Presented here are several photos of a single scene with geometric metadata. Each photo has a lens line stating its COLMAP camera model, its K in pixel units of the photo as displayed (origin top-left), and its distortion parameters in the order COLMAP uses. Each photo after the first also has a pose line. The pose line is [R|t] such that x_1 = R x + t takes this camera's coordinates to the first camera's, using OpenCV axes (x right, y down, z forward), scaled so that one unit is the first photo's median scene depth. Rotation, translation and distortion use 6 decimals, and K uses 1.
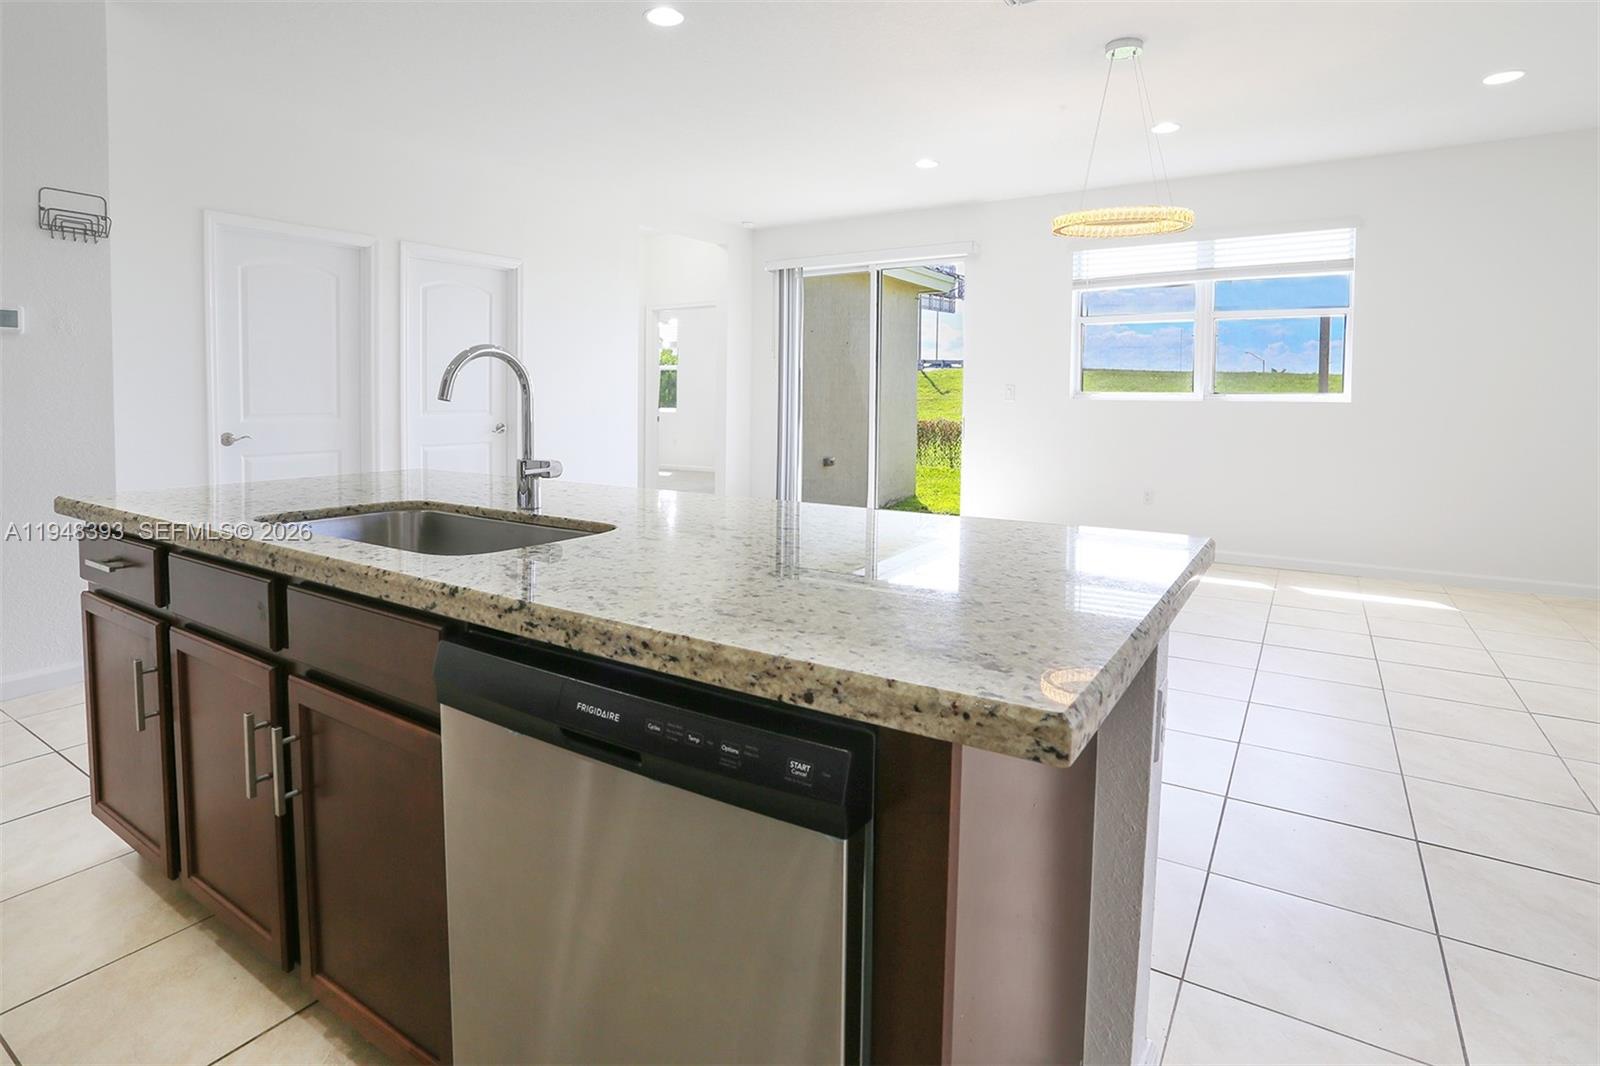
lens RADIAL K [[803.7, 0, 800.1], [0, 803.7, 447.9], [0, 0, 1]] dist [-0.073807, 0.032437]
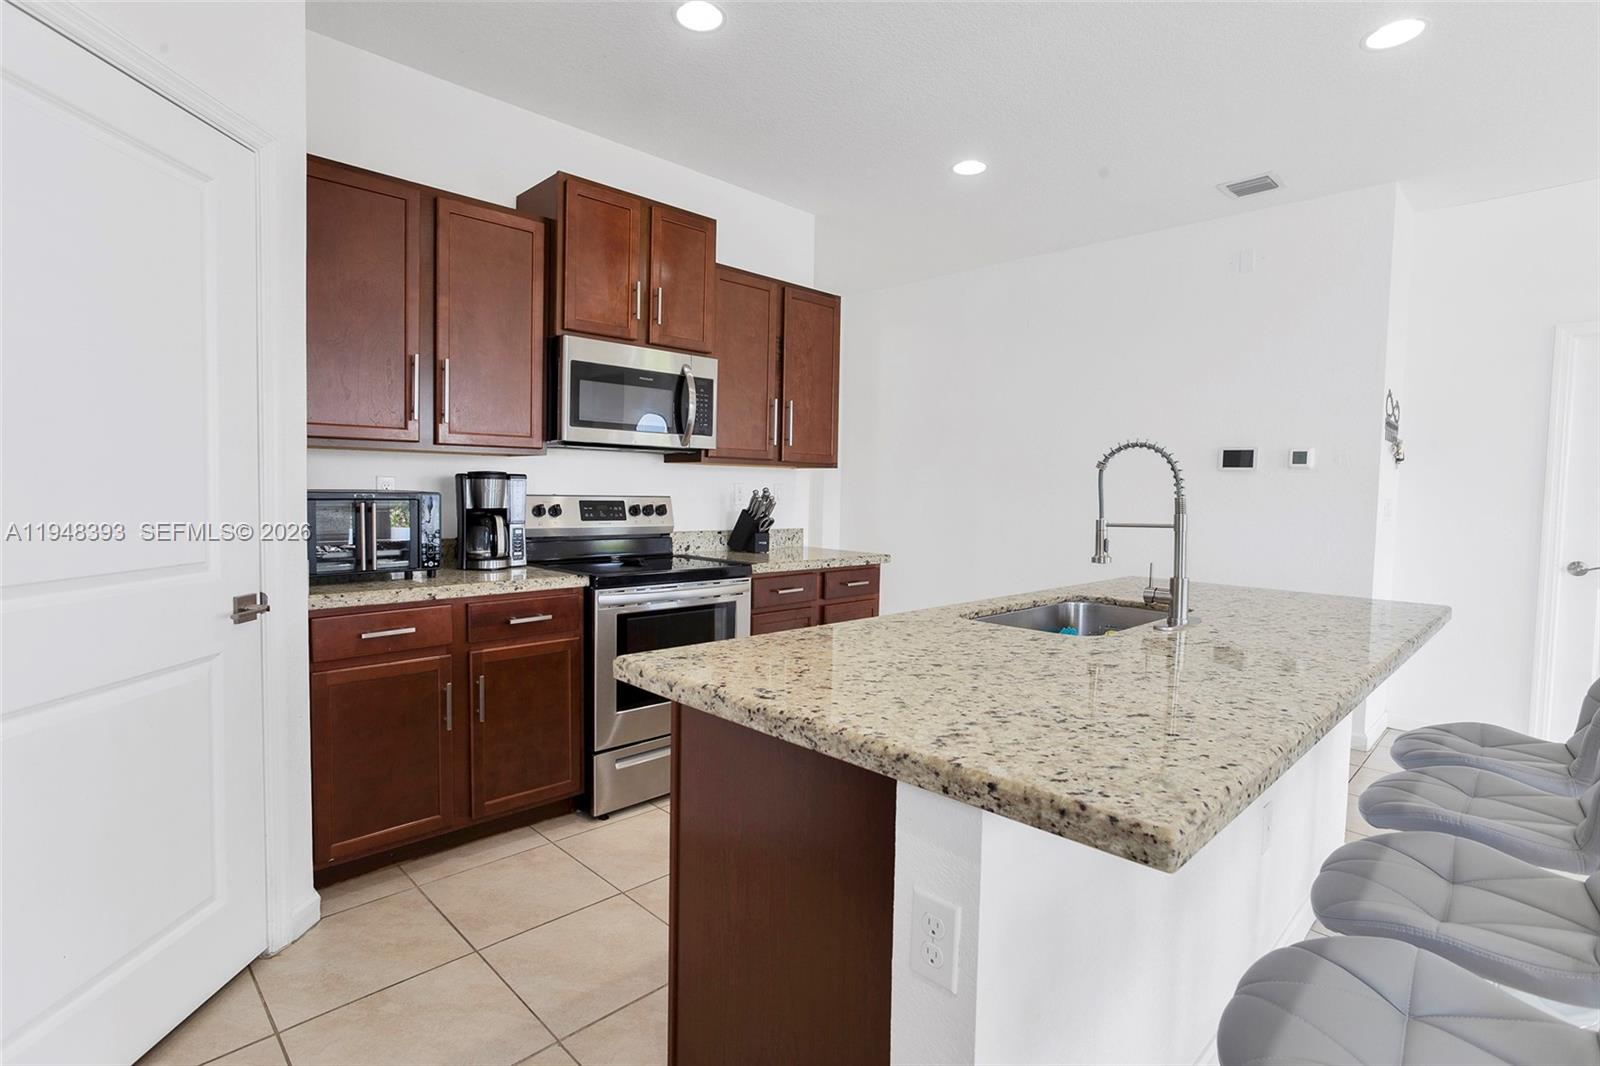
lens RADIAL K [[801.0, 0, 788.6], [0, 801.0, 522.5], [0, 0, 1]] dist [-0.001187, 0.000173]
pose [[-0.227928, 0.033691, -0.973095, 2.176367], [-0.080224, 0.995353, 0.053252, -0.222458], [0.970367, 0.090203, -0.224166, 1.701827]]
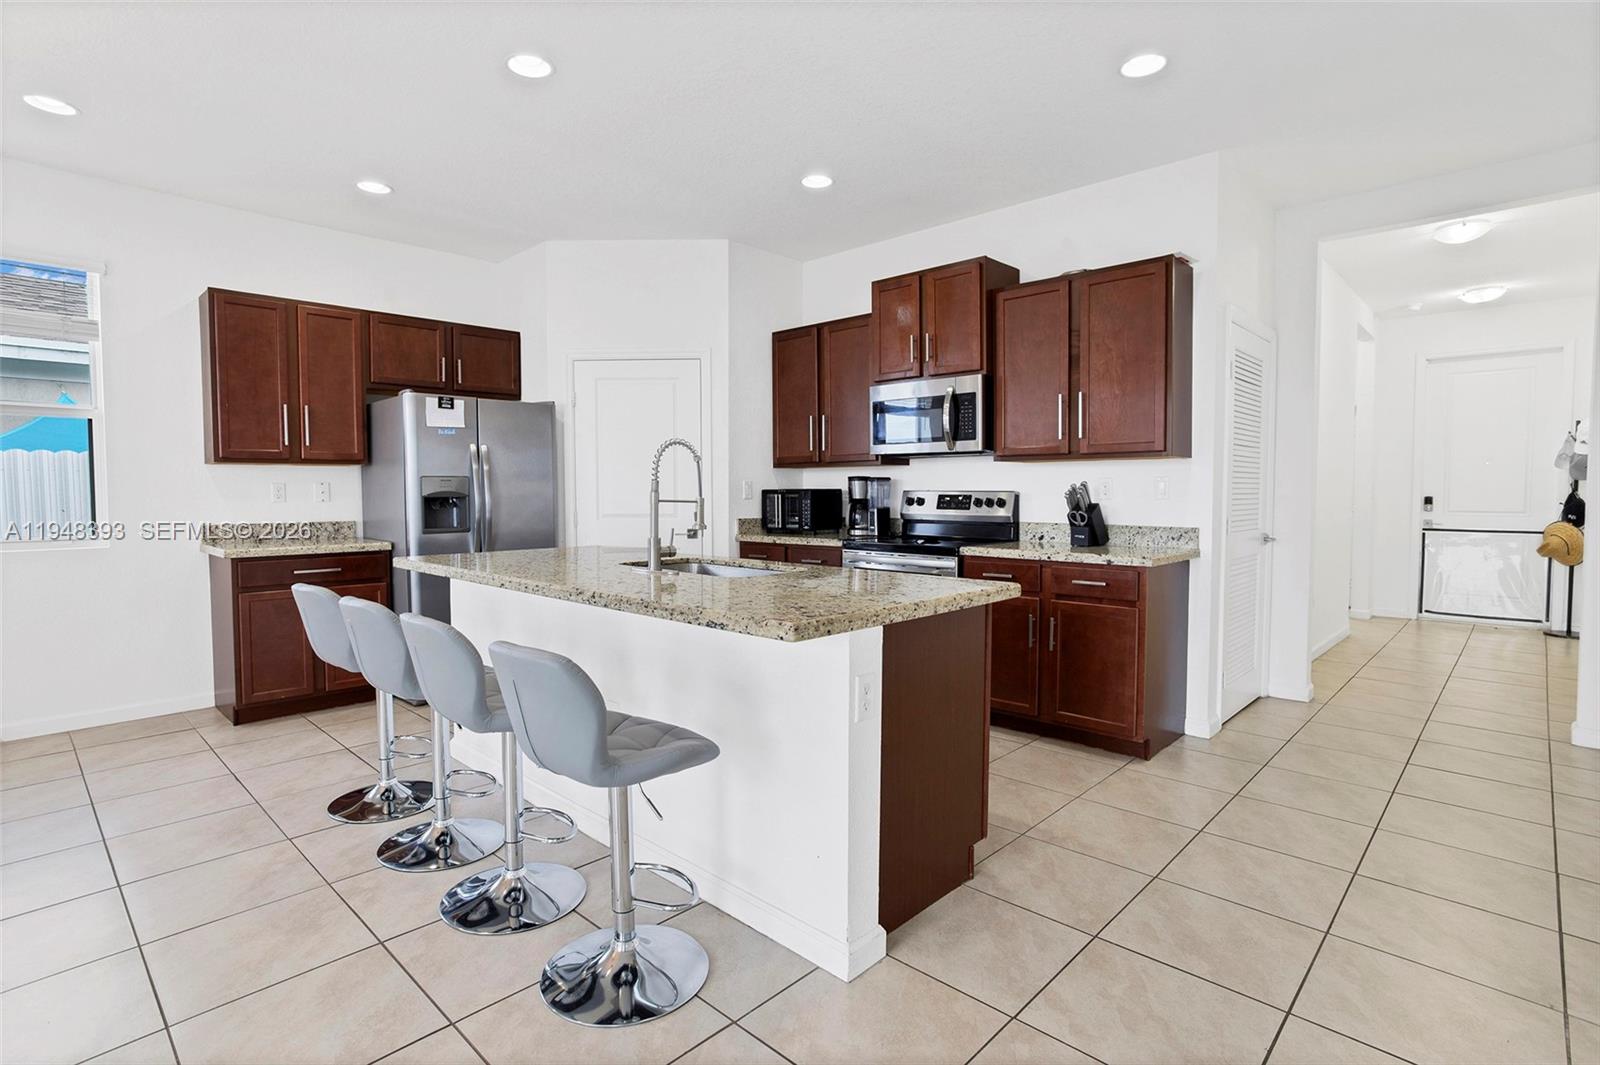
lens RADIAL K [[801.0, 0, 788.6], [0, 801.0, 522.0], [0, 0, 1]] dist [-0.001187, 0.000173]
pose [[-0.979115, -0.009806, 0.203068, -2.260825], [0.011295, 0.994670, 0.102490, -0.460778], [-0.202991, 0.102643, -0.973786, 6.040467]]
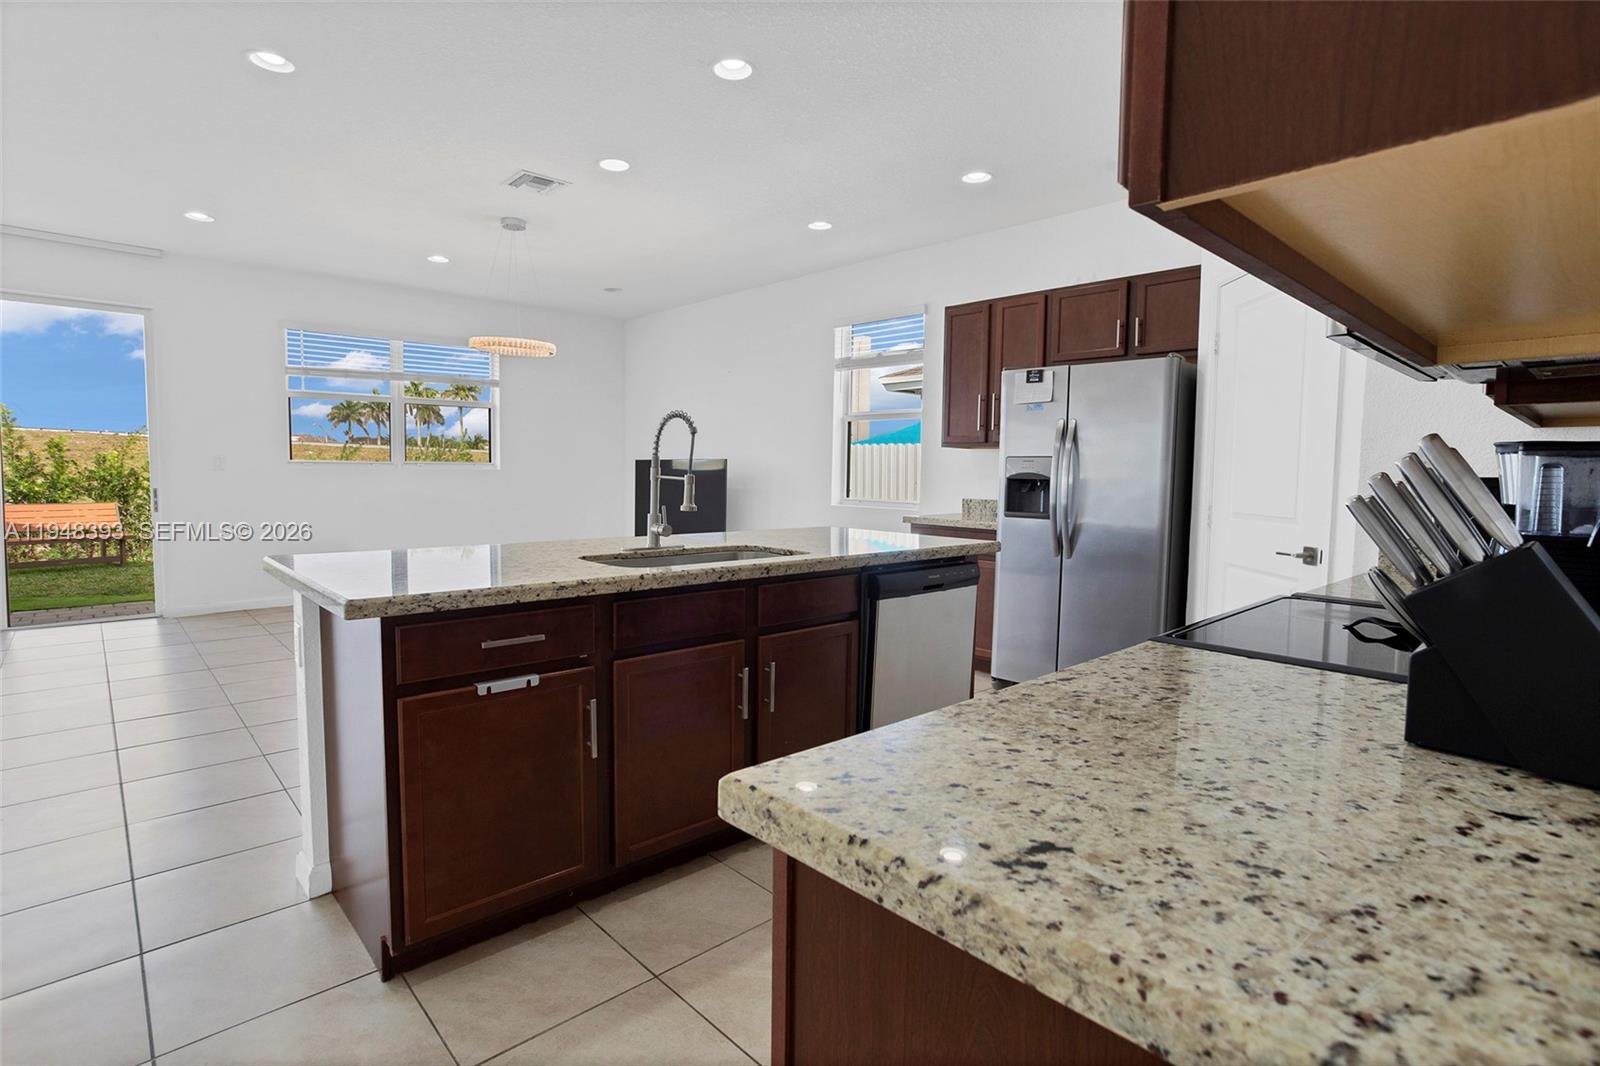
lens RADIAL K [[797.9, 0, 782.7], [0, 797.9, 521.9], [0, 0, 1]] dist [-0.039102, 0.034616]
pose [[0.247830, -0.063793, 0.966701, -4.297650], [0.043517, 0.997556, 0.054672, -0.136106], [-0.967826, 0.028518, 0.250001, 0.889134]]
